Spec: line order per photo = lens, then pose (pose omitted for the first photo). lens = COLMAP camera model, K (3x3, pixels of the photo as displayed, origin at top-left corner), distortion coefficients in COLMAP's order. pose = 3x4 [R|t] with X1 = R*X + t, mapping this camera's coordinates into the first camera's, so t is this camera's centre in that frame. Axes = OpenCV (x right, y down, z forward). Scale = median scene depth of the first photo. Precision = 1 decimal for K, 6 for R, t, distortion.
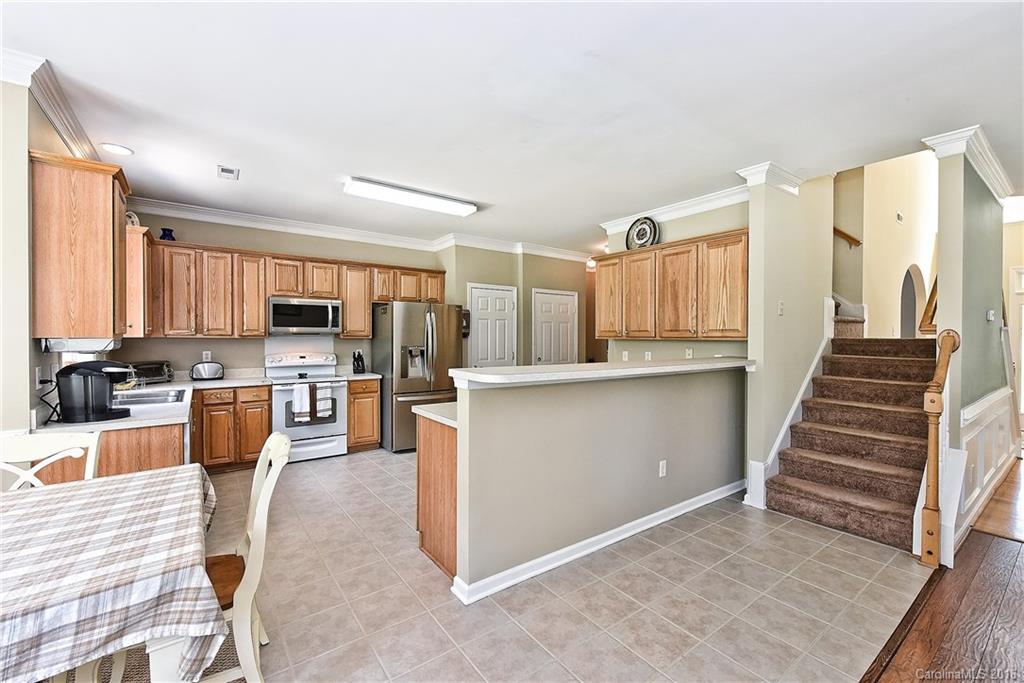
lens RADIAL K [[428.6, 0, 514.3], [0, 428.6, 338.2], [0, 0, 1]] dist [0.009661, -0.001831]
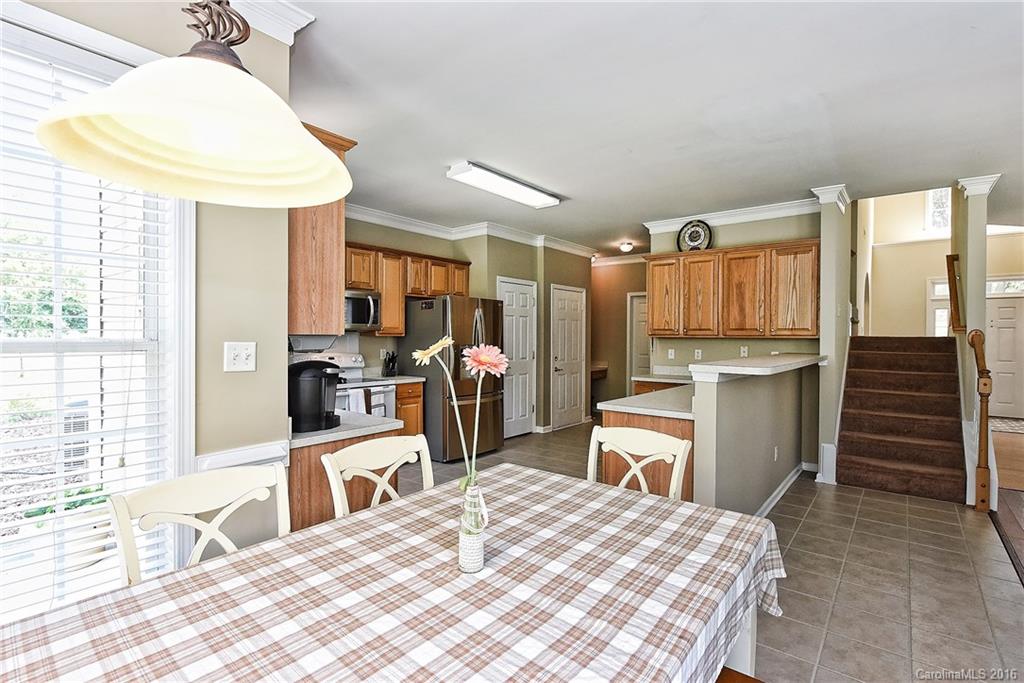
lens RADIAL K [[487.2, 0, 514.5], [0, 487.2, 339.0], [0, 0, 1]] dist [0.001774, 0.000531]
pose [[0.965727, -0.000141, 0.259559, -0.442657], [-0.000947, 0.999991, 0.004068, 0.001954], [-0.259557, -0.004174, 0.965719, -0.028931]]
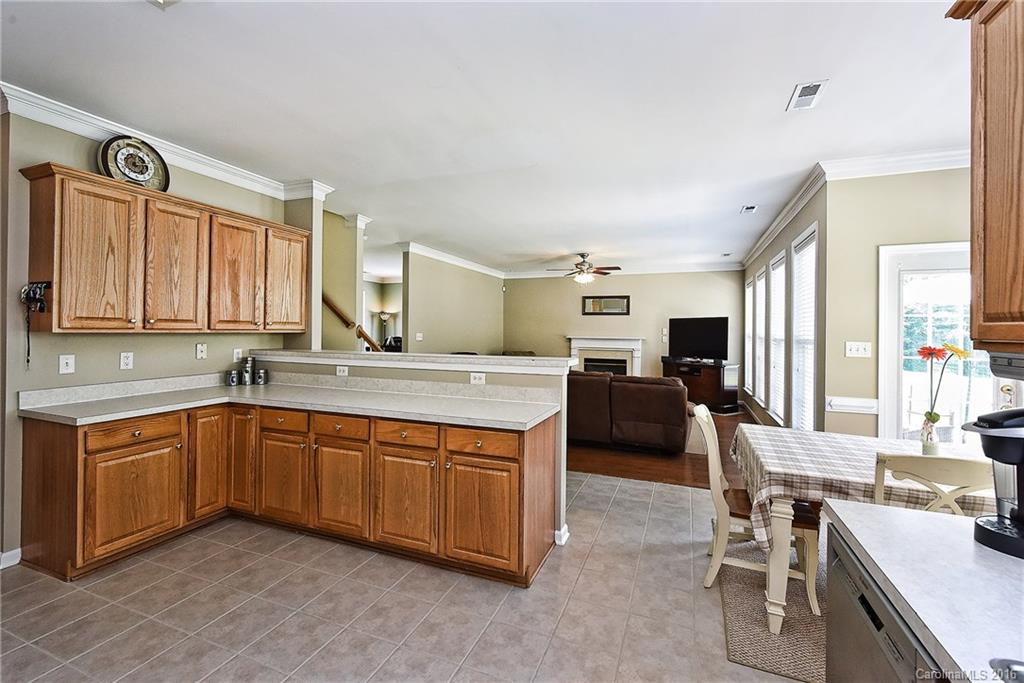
lens RADIAL K [[428.6, 0, 508.9], [0, 428.6, 327.1], [0, 0, 1]] dist [0.009661, -0.001831]
pose [[-0.524333, -0.004068, 0.851503, -0.537457], [-0.008326, 0.999965, -0.000350, -0.010156], [-0.851472, -0.007273, -0.524349, 0.888721]]
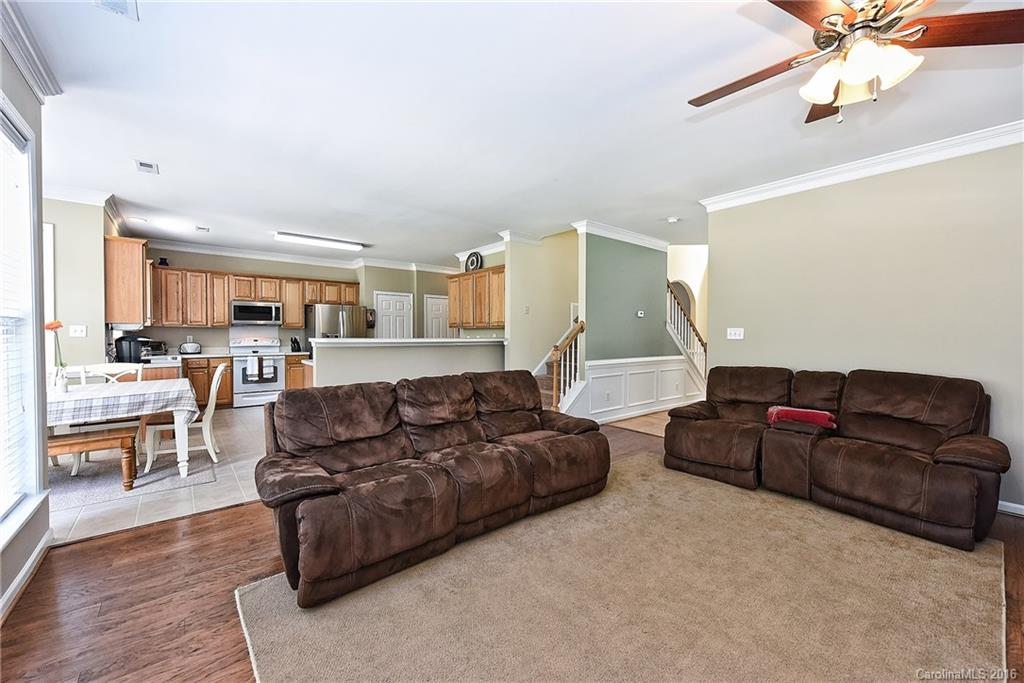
lens RADIAL K [[406.1, 0, 518.6], [0, 406.1, 338.6], [0, 0, 1]] dist [-0.000817, 0.000353]
pose [[0.997997, -0.001602, 0.063239, 0.382457], [0.001075, 0.999964, 0.008372, 0.029974], [-0.063250, -0.008287, 0.997963, -0.544550]]
